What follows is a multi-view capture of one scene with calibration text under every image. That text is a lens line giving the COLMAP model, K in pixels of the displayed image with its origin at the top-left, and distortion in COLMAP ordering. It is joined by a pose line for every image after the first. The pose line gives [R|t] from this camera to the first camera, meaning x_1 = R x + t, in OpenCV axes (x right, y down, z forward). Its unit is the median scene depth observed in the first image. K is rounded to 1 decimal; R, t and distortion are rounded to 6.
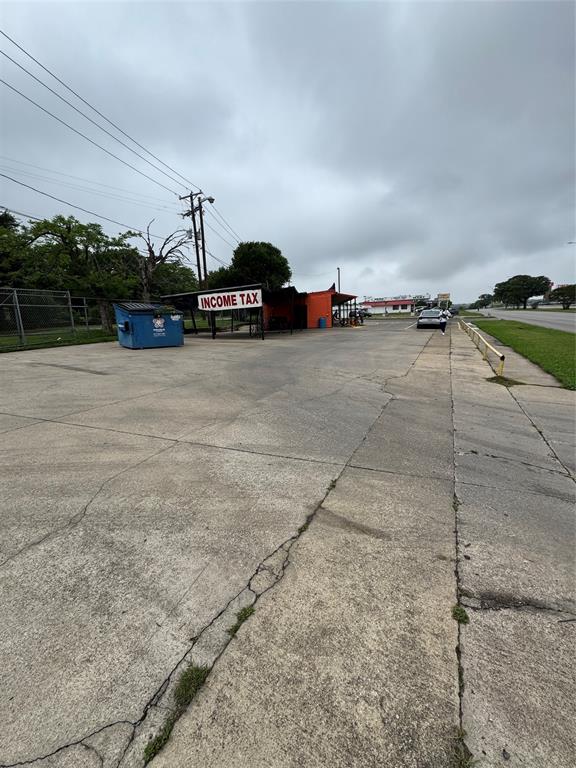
lens RADIAL K [[305.9, 0, 288.6], [0, 305.9, 382.7], [0, 0, 1]] dist [-0.004897, 0.000876]
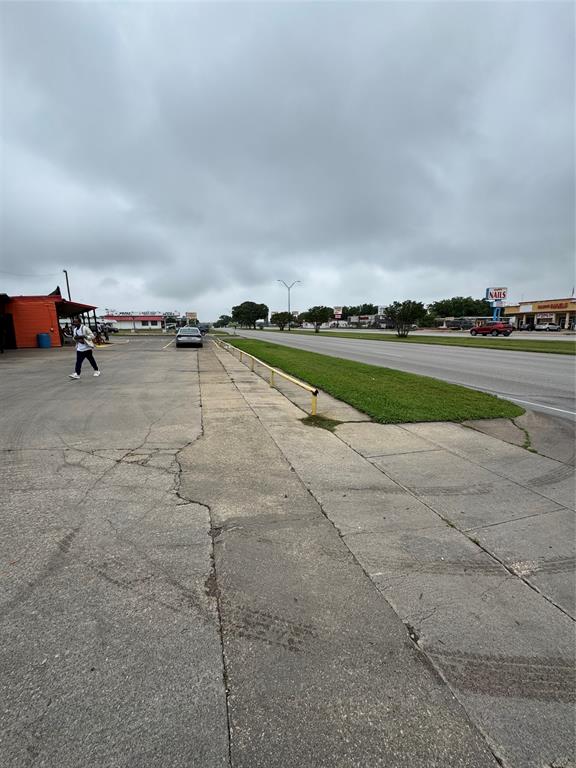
lens RADIAL K [[305.9, 0, 288.6], [0, 305.9, 382.7], [0, 0, 1]] dist [-0.004897, 0.000876]
pose [[0.721538, -0.087659, 0.686803, 0.042669], [0.123123, 0.992388, -0.002688, -0.047154], [-0.681339, 0.086500, 0.726839, 0.191703]]
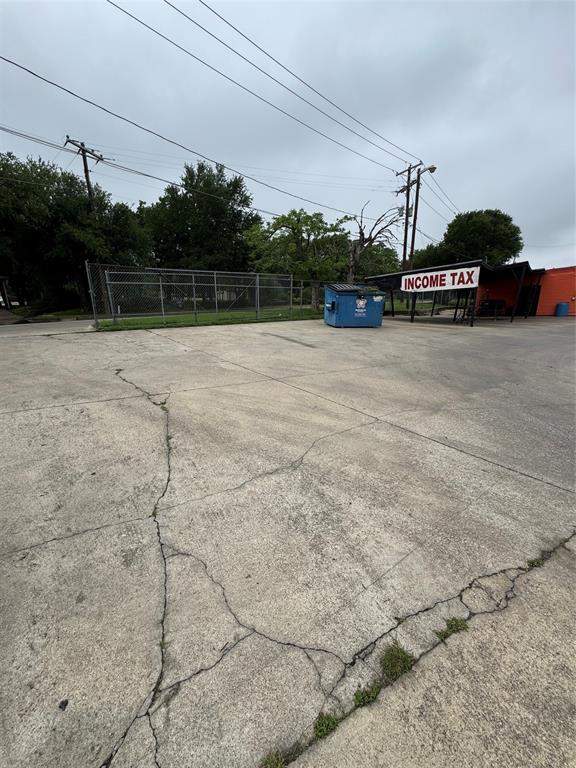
lens RADIAL K [[305.9, 0, 288.6], [0, 305.9, 382.7], [0, 0, 1]] dist [-0.004897, 0.000876]
pose [[0.824796, 0.162717, -0.541512, -0.017137], [-0.133024, 0.986658, 0.093864, 0.003535], [0.549561, -0.005385, 0.835436, -0.001339]]
